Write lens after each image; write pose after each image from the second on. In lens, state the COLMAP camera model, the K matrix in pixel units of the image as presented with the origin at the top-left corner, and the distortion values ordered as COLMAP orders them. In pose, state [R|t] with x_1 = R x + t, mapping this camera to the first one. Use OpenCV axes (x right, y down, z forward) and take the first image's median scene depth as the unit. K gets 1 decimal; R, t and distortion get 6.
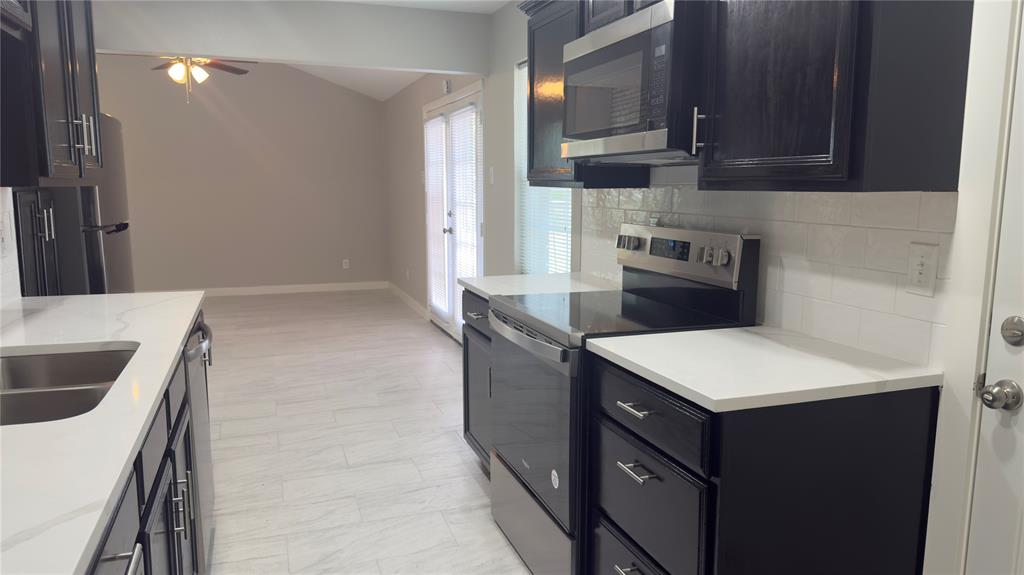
lens RADIAL K [[724.0, 0, 511.6], [0, 724.0, 293.1], [0, 0, 1]] dist [0.103466, -0.161992]
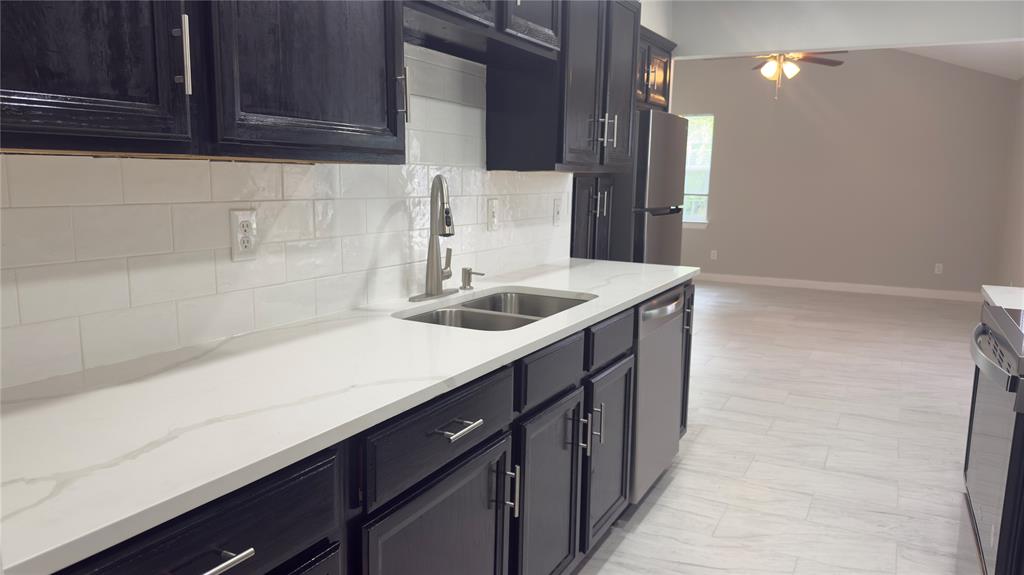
lens RADIAL K [[724.0, 0, 511.6], [0, 724.0, 293.1], [0, 0, 1]] dist [0.103466, -0.161992]
pose [[0.688509, 0.128303, -0.713788, 0.148811], [-0.124016, 0.990558, 0.058429, 0.004286], [0.714546, 0.048292, 0.697920, 0.020886]]
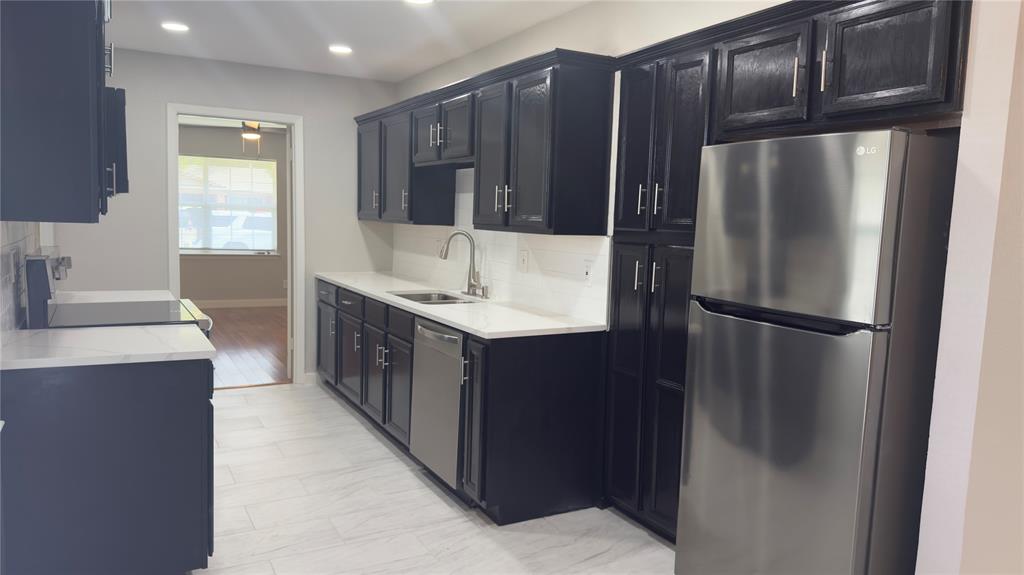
lens RADIAL K [[724.0, 0, 511.6], [0, 724.0, 293.1], [0, 0, 1]] dist [0.103466, -0.161992]
pose [[-0.986243, -0.006678, -0.165164, -0.236331], [-0.048659, 0.966641, 0.251472, -0.264552], [0.157975, 0.256050, -0.953668, 1.639619]]
